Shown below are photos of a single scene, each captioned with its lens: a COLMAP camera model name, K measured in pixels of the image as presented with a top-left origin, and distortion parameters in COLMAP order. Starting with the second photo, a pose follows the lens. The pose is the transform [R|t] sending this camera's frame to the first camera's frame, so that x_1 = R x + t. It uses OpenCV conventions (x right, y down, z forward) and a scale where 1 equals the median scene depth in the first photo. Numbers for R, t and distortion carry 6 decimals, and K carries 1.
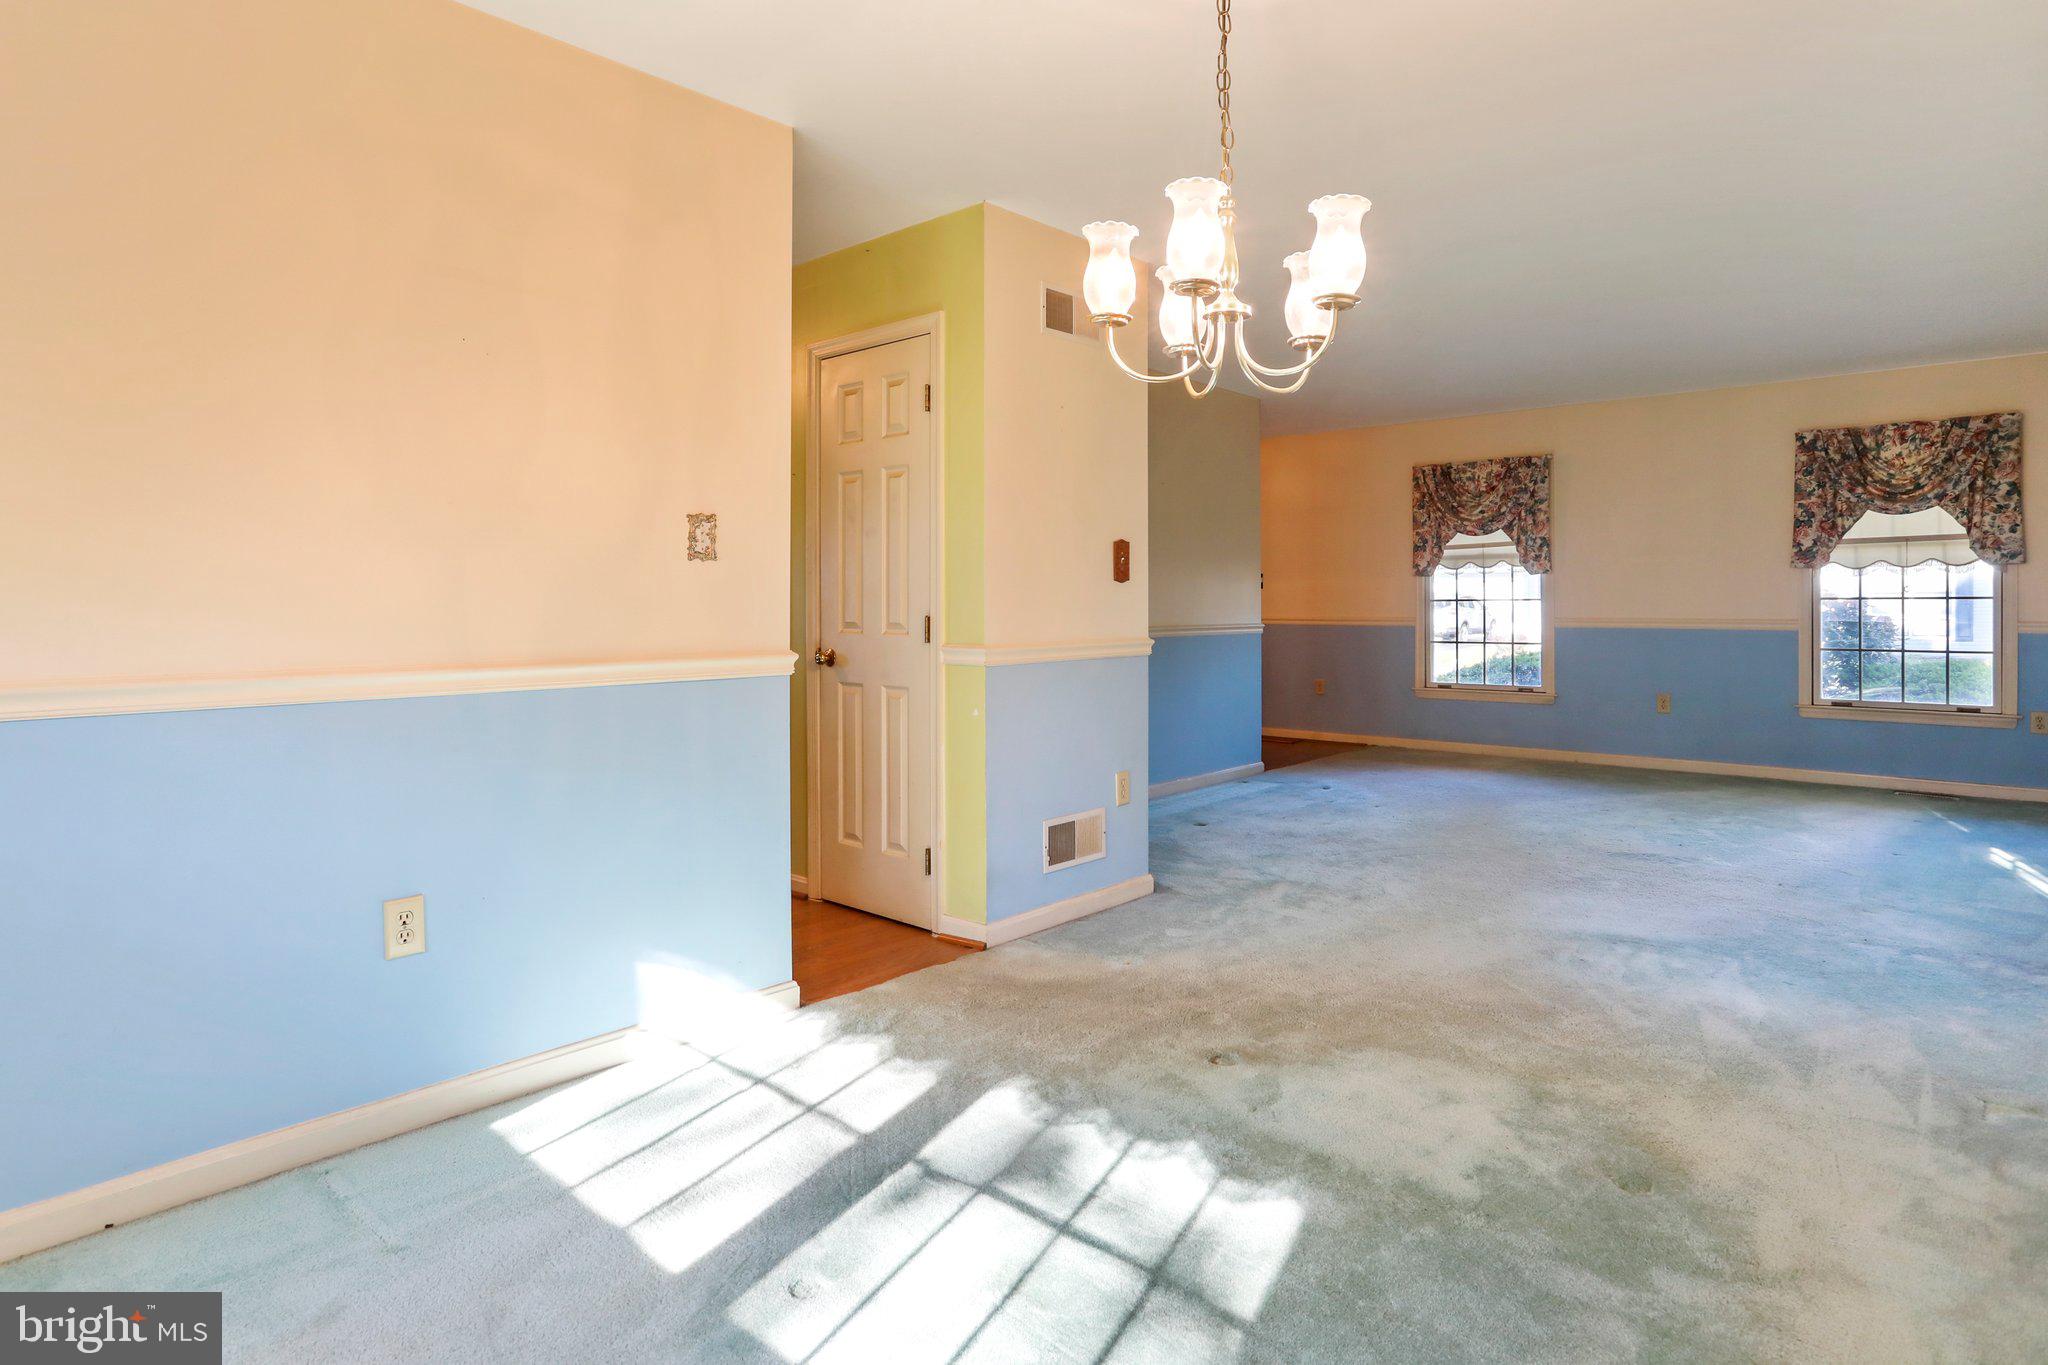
lens RADIAL K [[1116.8, 0, 1025.1], [0, 1116.8, 614.6], [0, 0, 1]] dist [0.000086, 0.000017]
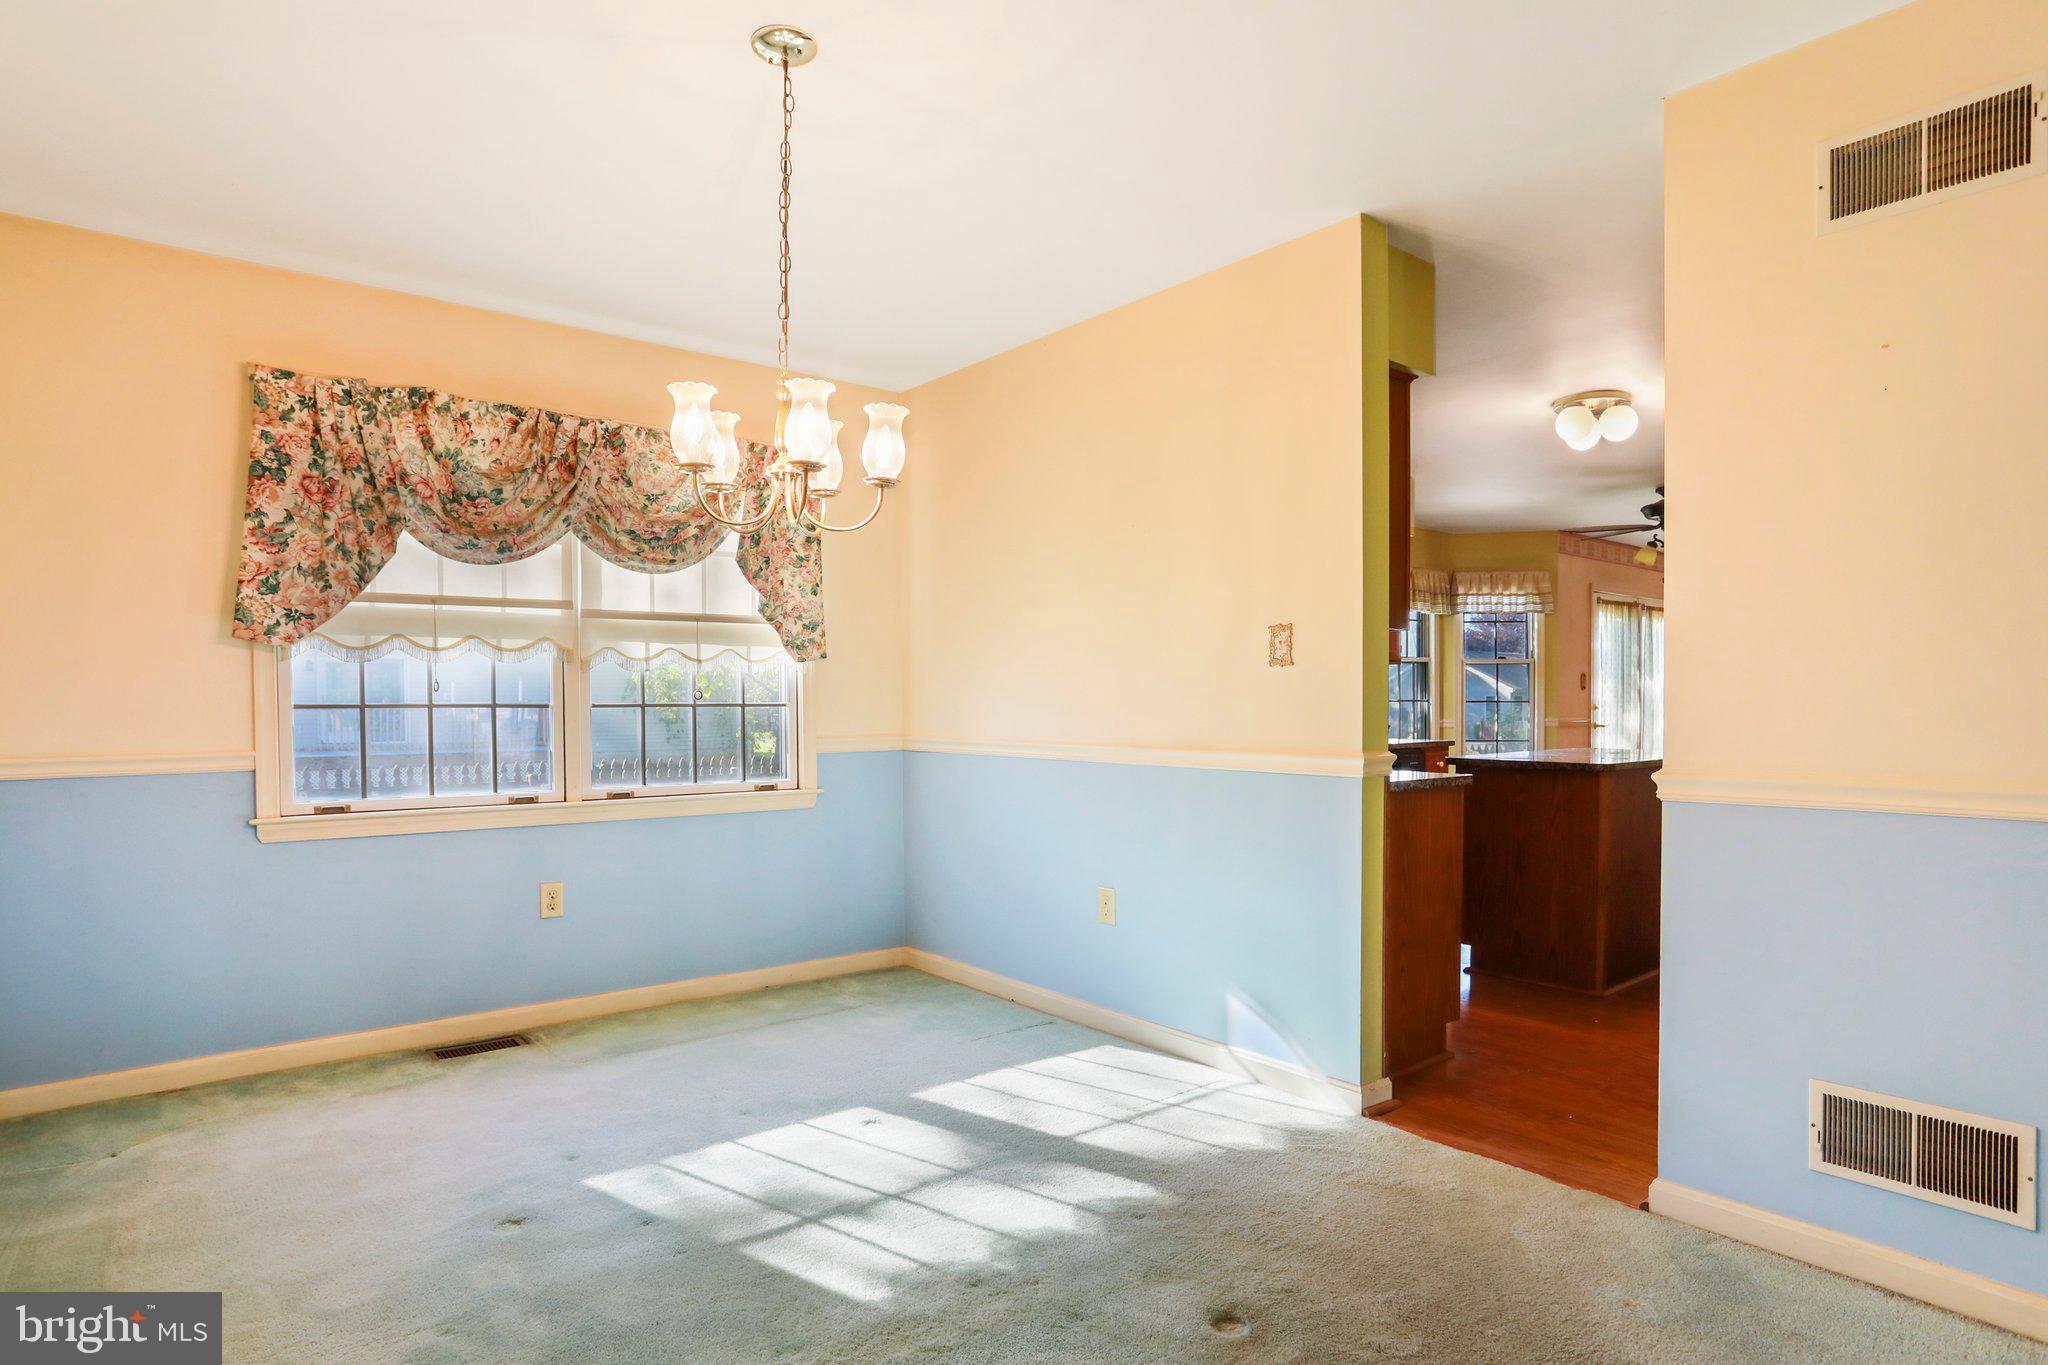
lens RADIAL K [[1151.9, 0, 1024.2], [0, 1151.9, 723.5], [0, 0, 1]] dist [-0.006269, -0.000845]
pose [[-0.149609, 0.020273, -0.988537, 0.896405], [-0.010823, 0.999696, 0.022140, -0.013501], [0.988686, 0.014012, -0.149344, 0.917115]]
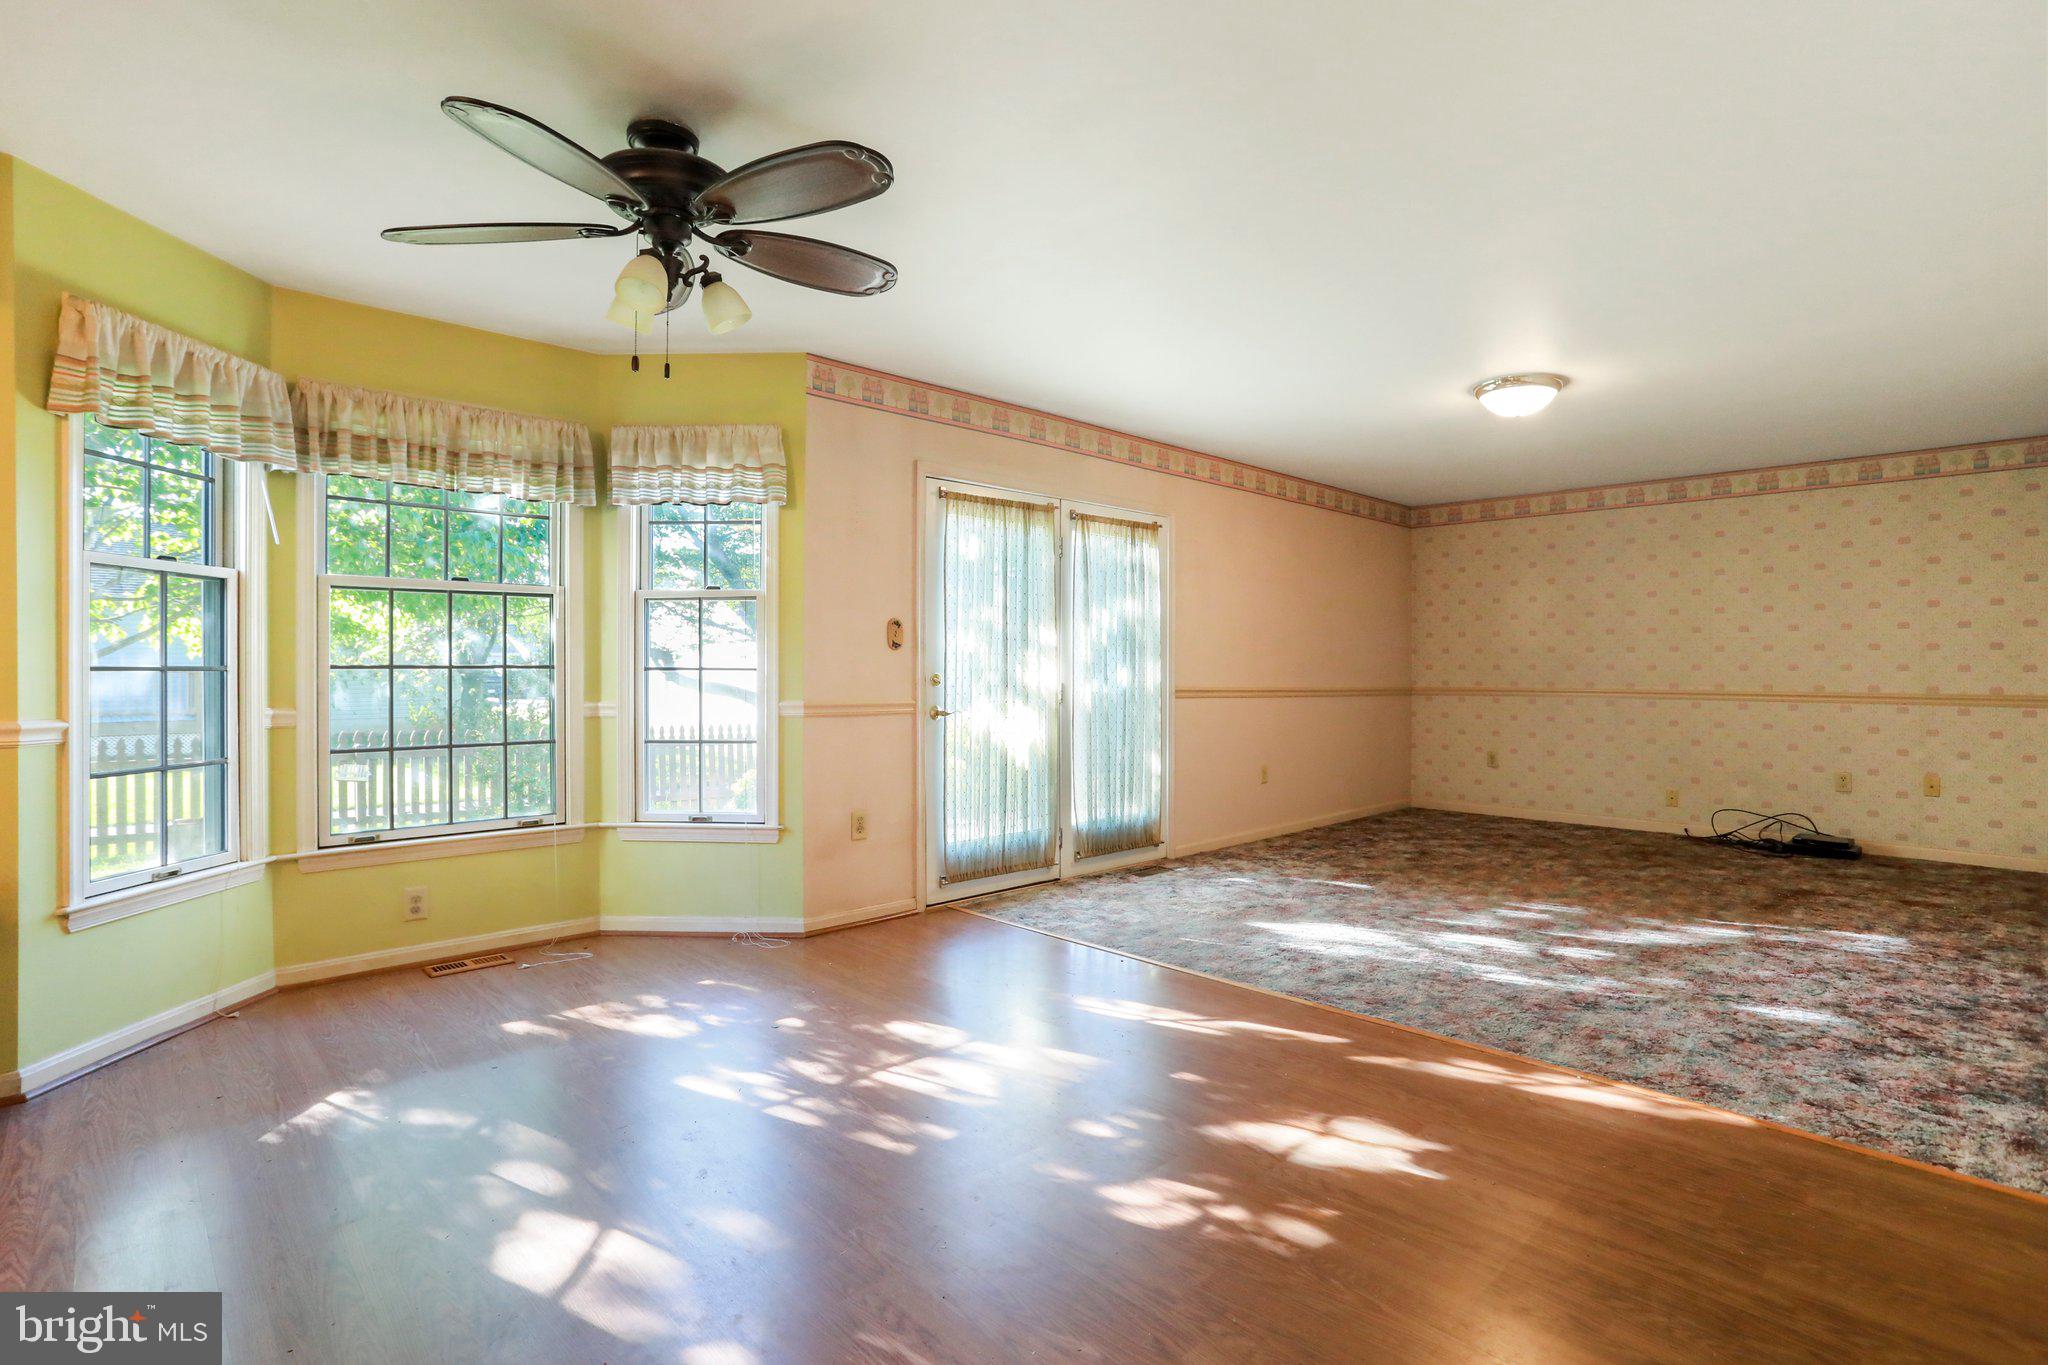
lens RADIAL K [[1006.4, 0, 1029.4], [0, 1006.4, 664.8], [0, 0, 1]] dist [-0.050460, 0.024091]
pose [[-0.086587, -0.001401, -0.996243, -0.859179], [-0.017125, 0.999853, 0.000082, -0.032309], [0.996097, 0.017068, -0.086598, 2.237977]]
